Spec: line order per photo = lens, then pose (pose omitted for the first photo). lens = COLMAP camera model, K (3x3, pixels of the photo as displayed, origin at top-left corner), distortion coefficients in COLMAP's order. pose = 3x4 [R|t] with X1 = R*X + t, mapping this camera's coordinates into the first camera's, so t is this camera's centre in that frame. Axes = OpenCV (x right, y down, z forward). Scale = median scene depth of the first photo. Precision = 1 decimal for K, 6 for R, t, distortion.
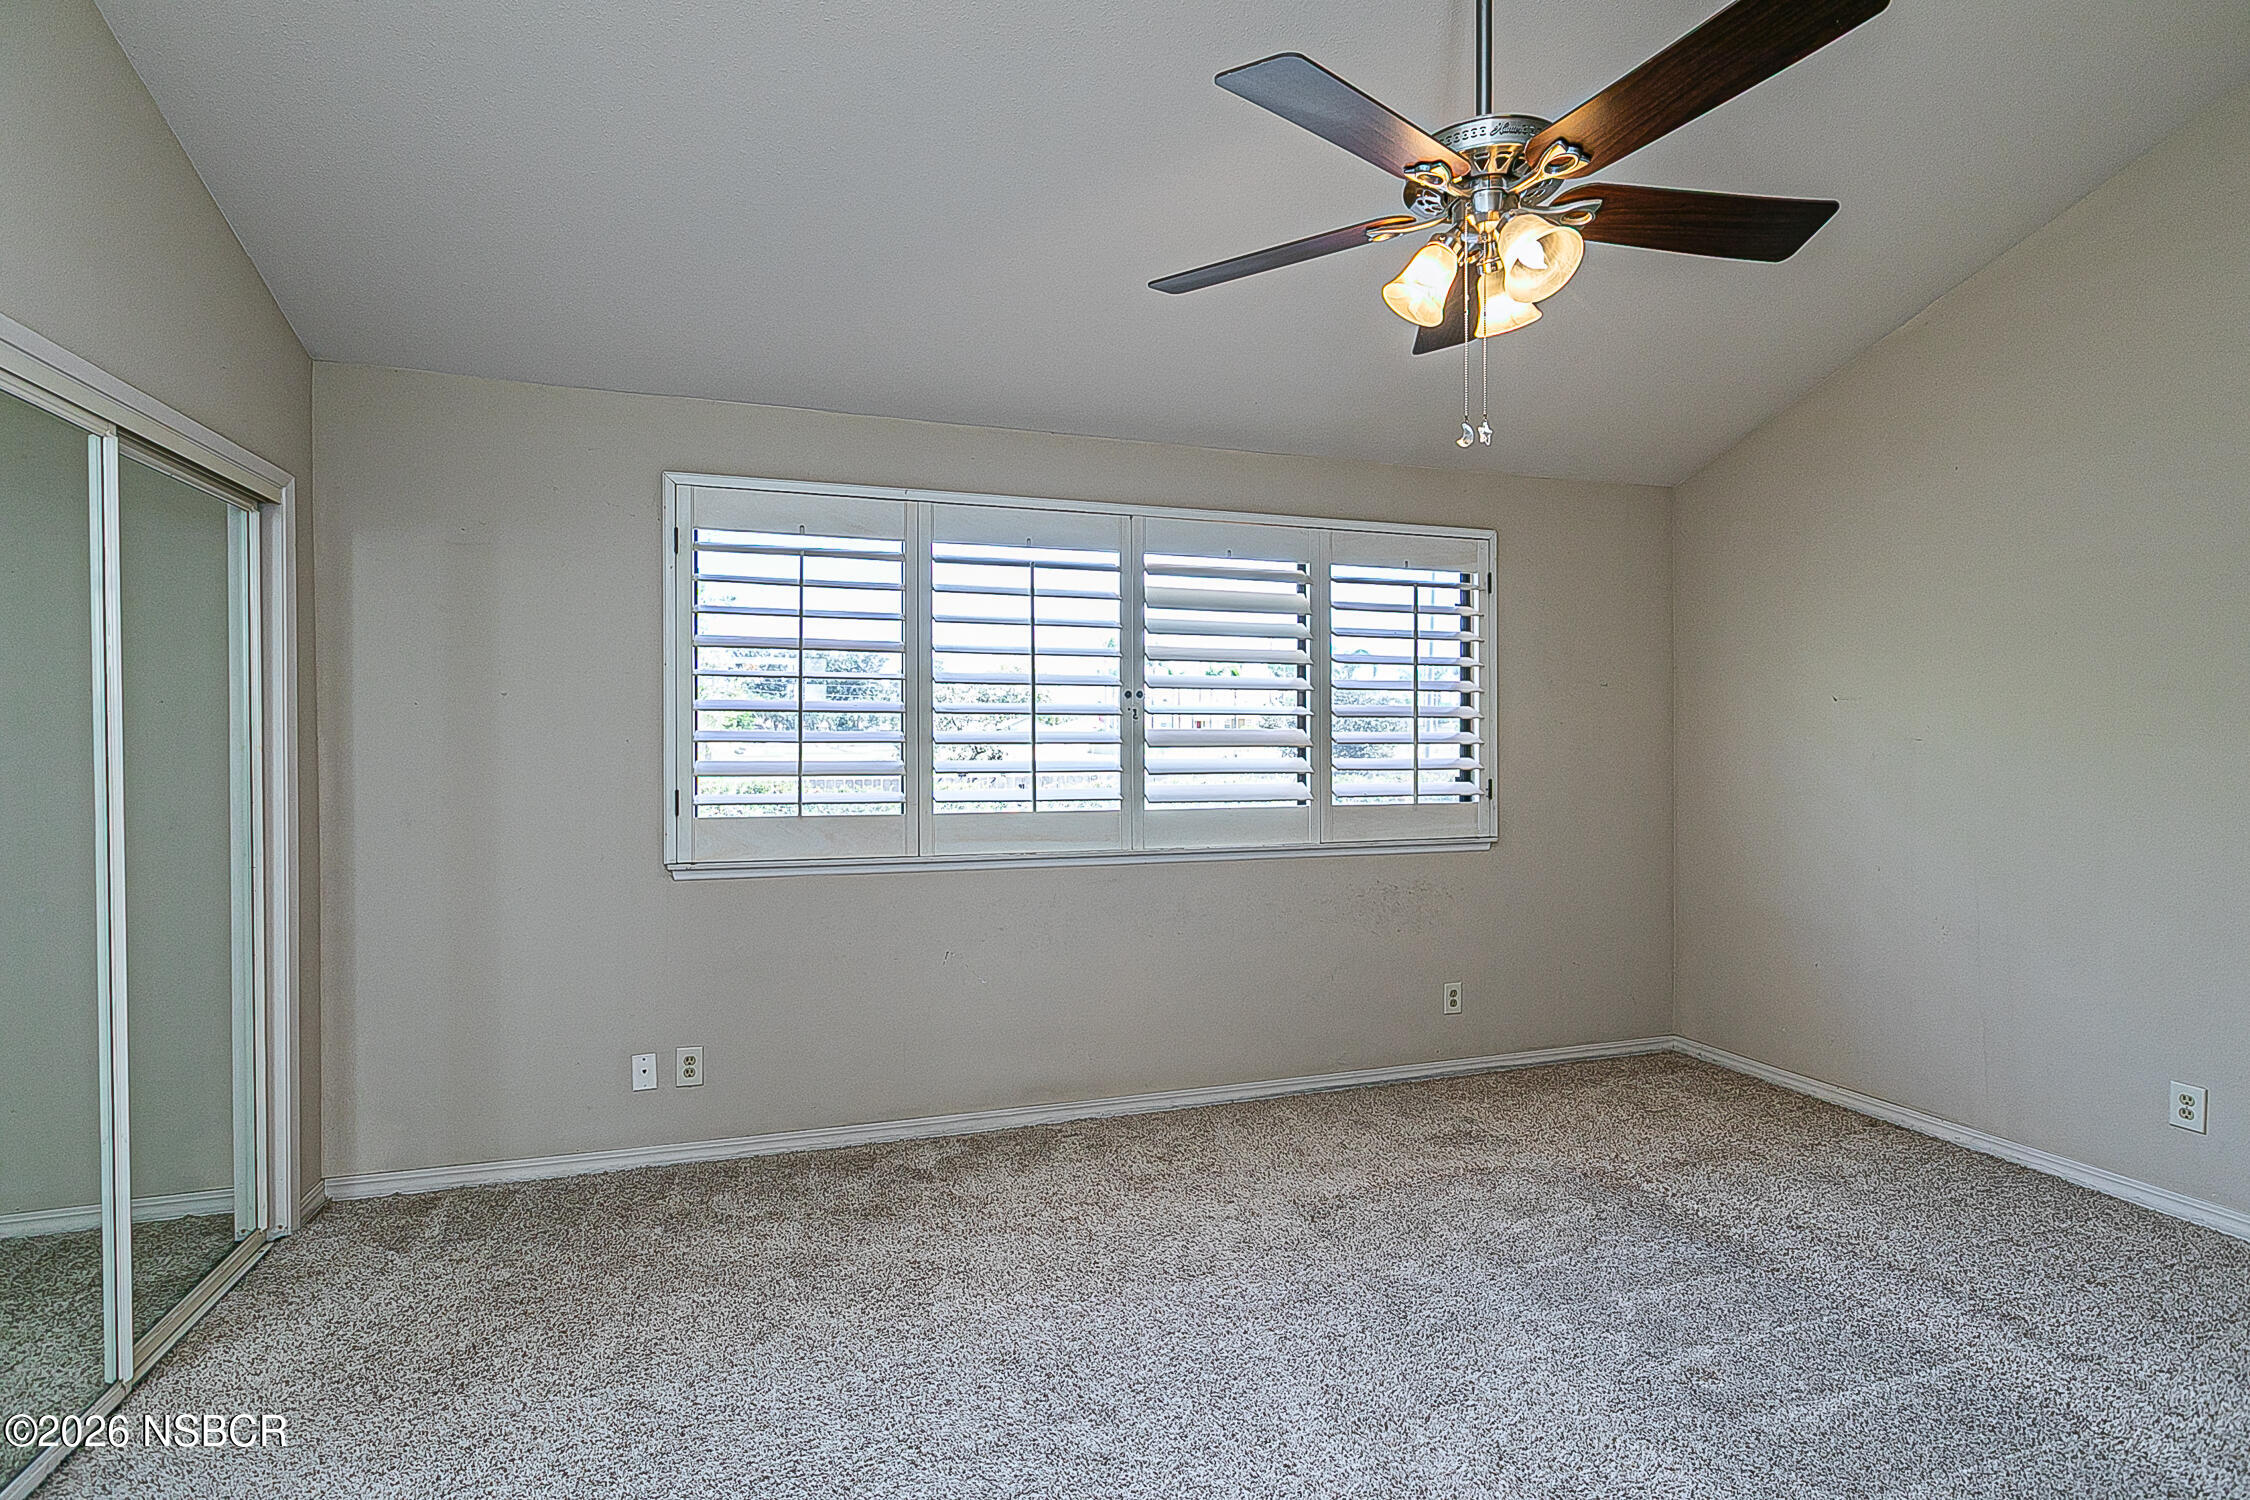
lens RADIAL K [[1070.7, 0, 1116.0], [0, 1070.7, 753.9], [0, 0, 1]] dist [-0.000463, -0.007723]
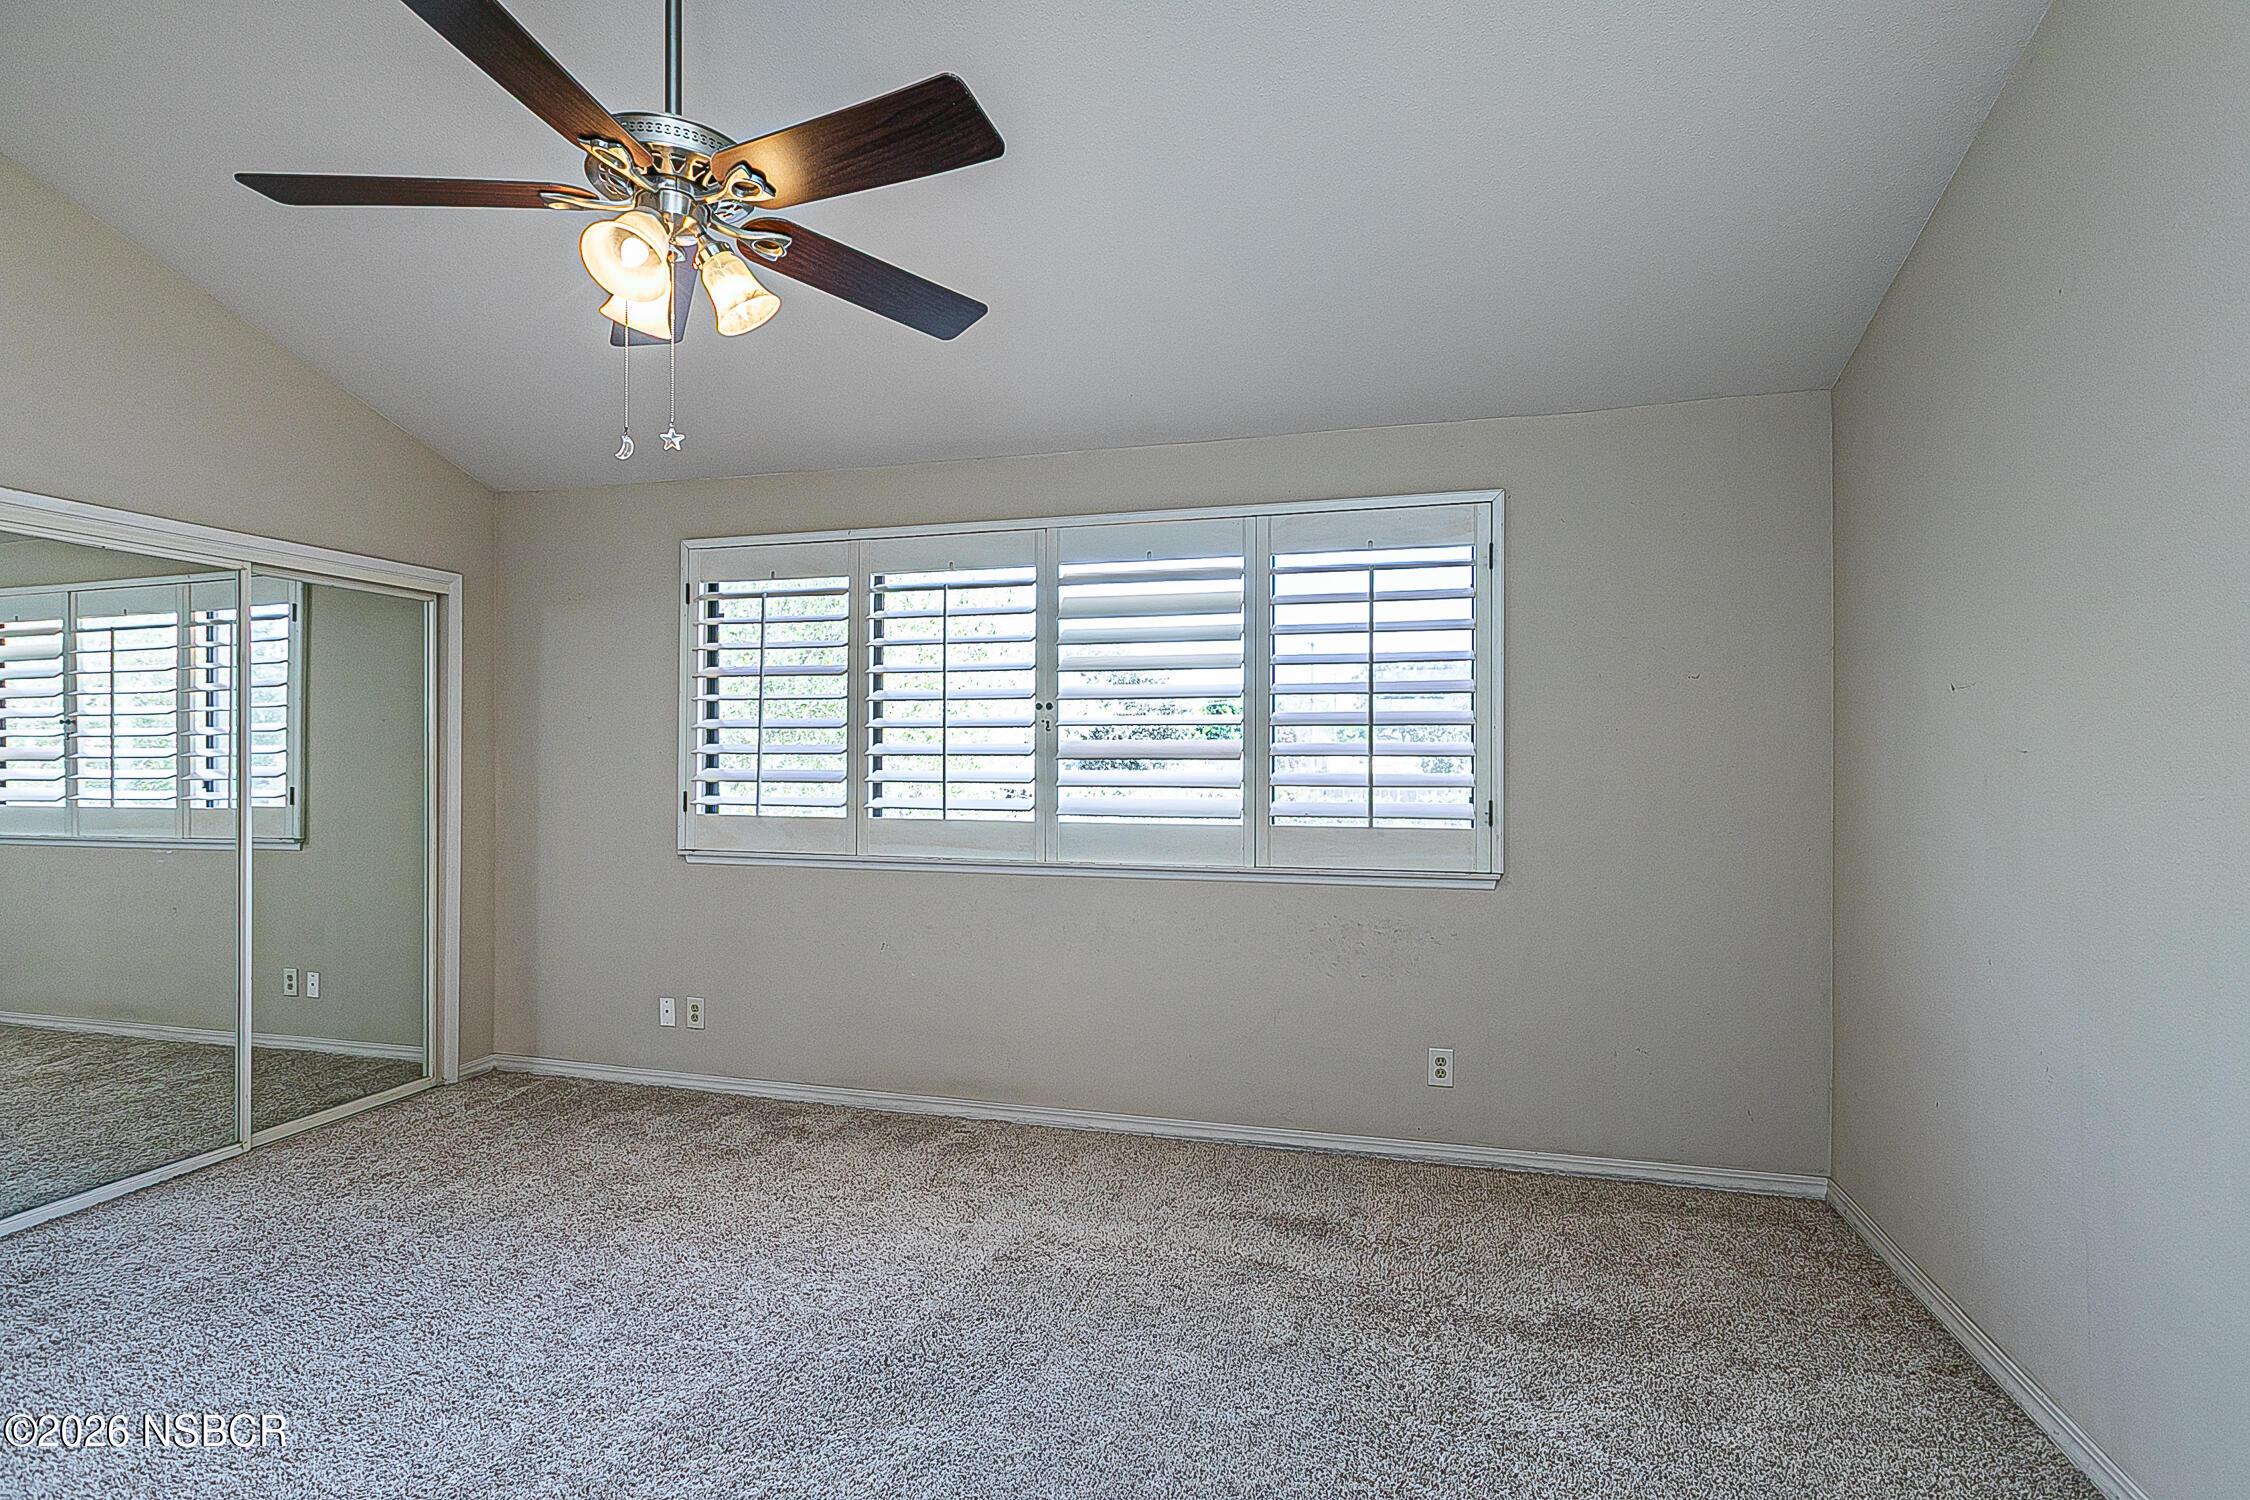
lens RADIAL K [[1057.2, 0, 1111.4], [0, 1057.2, 756.0], [0, 0, 1]] dist [0.001732, -0.000224]
pose [[0.834910, 0.002226, -0.550382, 0.611461], [-0.006360, 0.999964, -0.005602, -0.004088], [0.550350, 0.008178, 0.834894, 0.206201]]
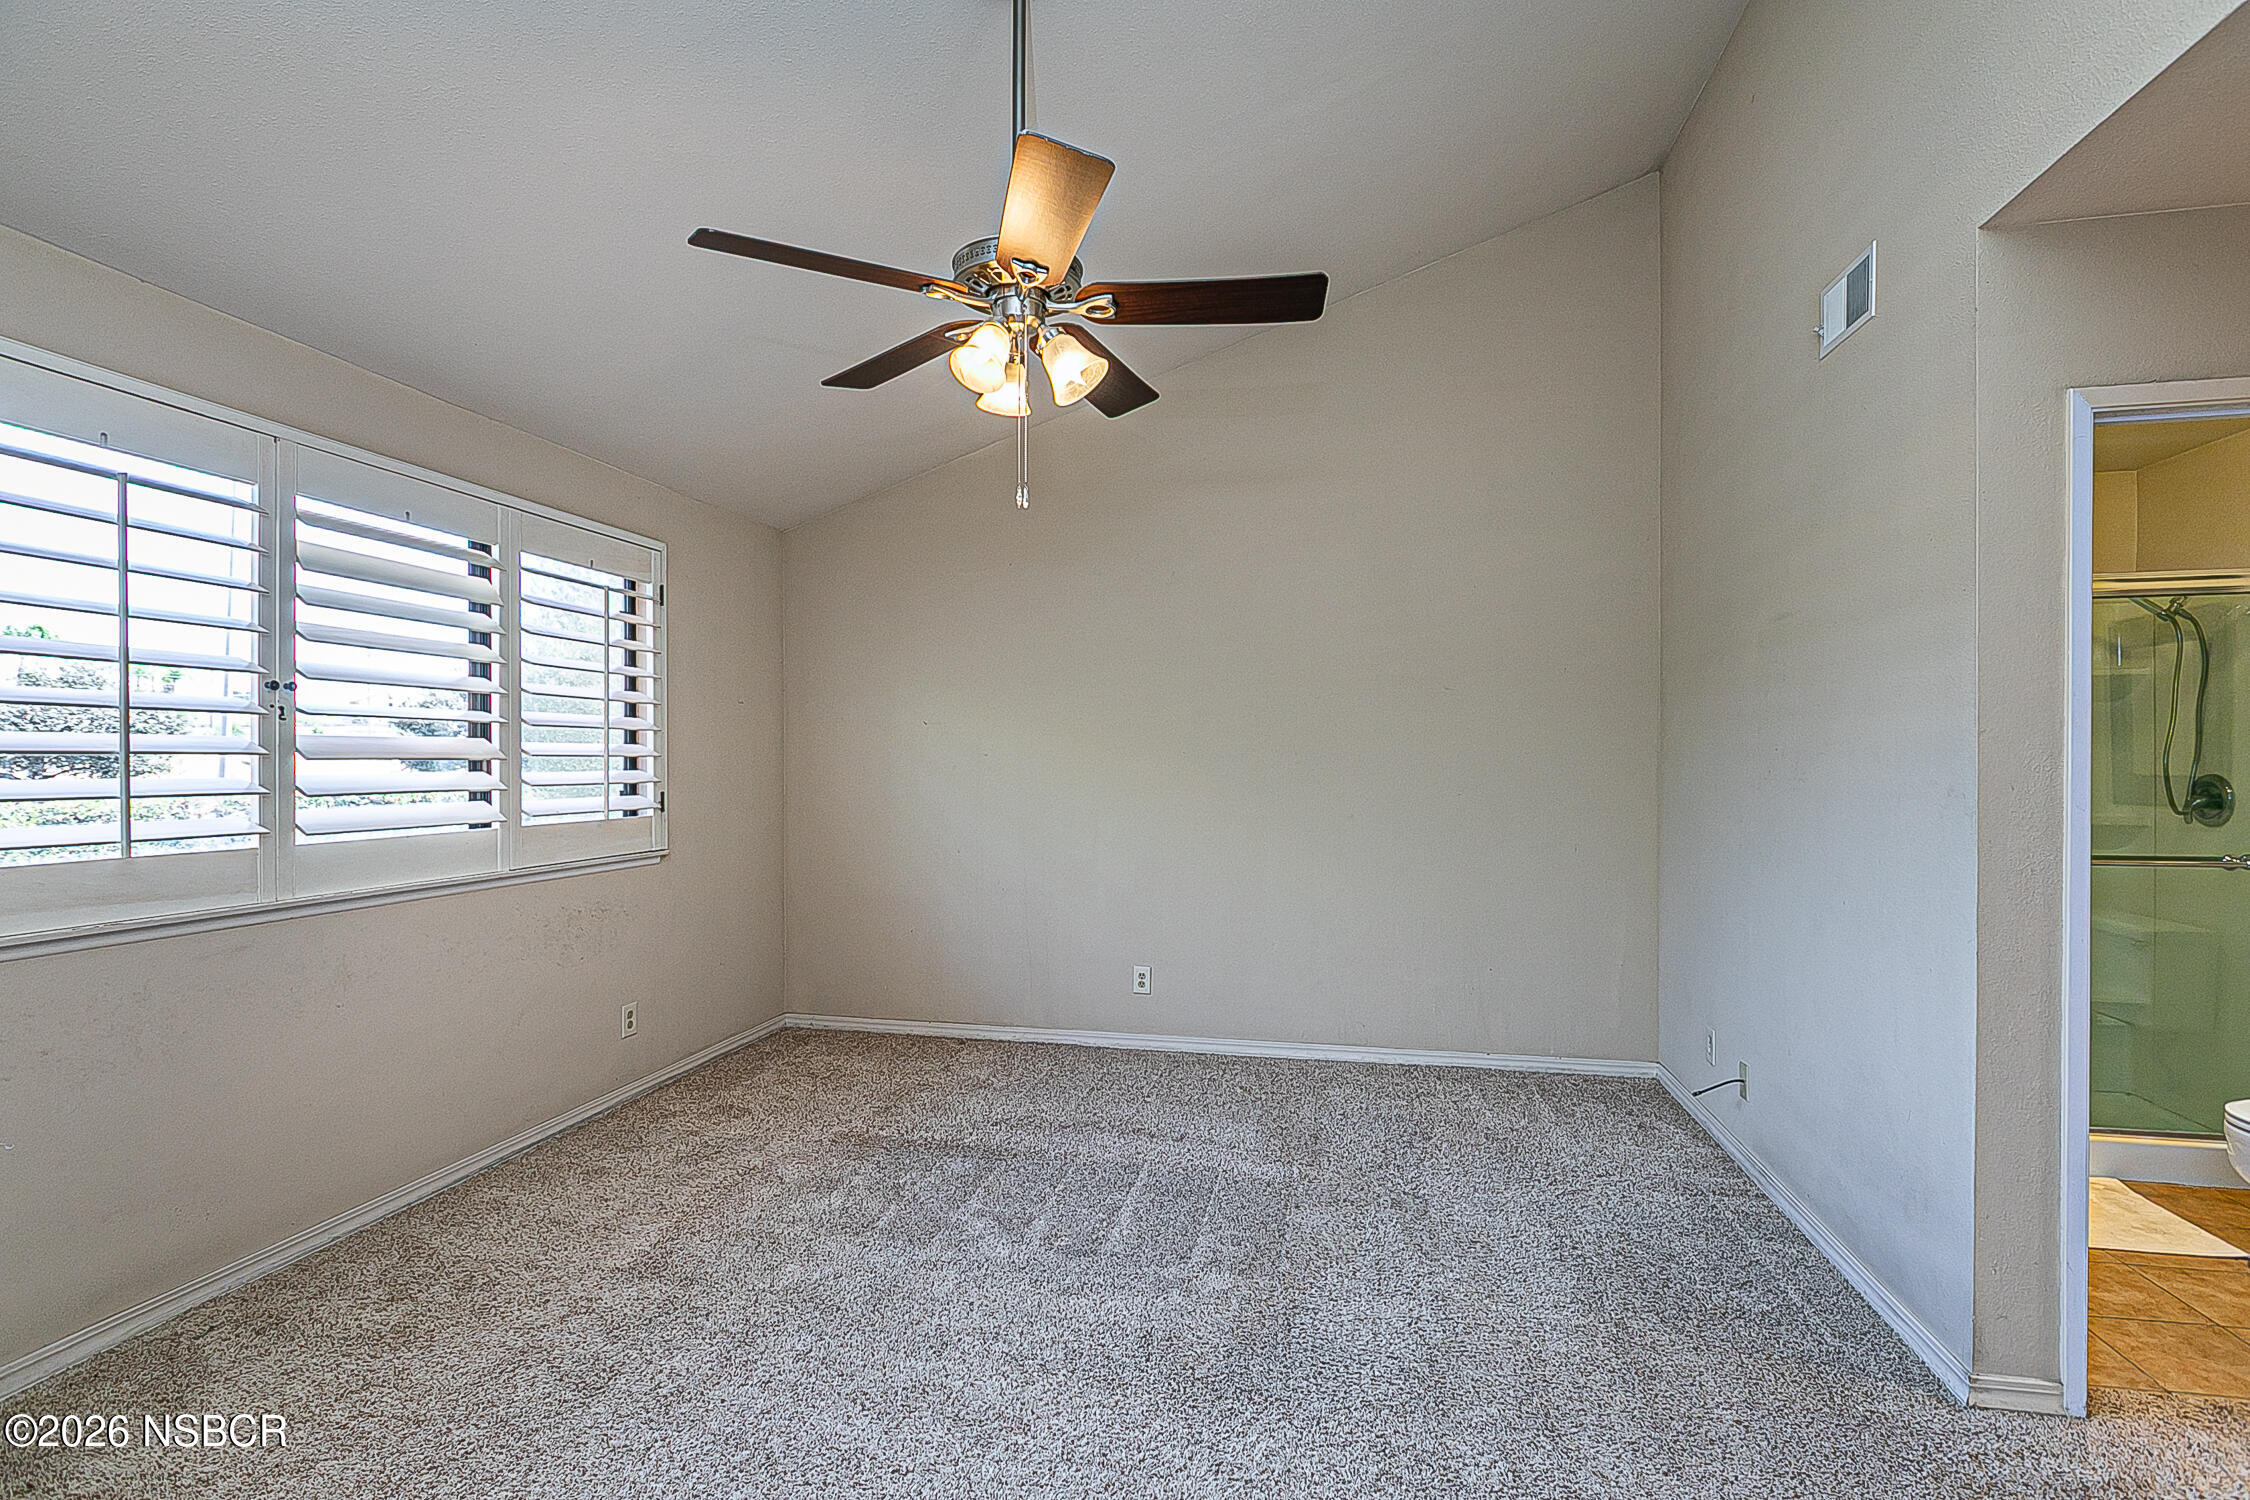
lens RADIAL K [[1030.4, 0, 1132.4], [0, 1030.4, 754.3], [0, 0, 1]] dist [-0.013276, -0.000787]
pose [[0.502528, 0.006297, 0.864538, -0.287975], [0.002831, 0.999956, -0.008928, -0.002011], [-0.864556, 0.006934, 0.502489, 0.158103]]
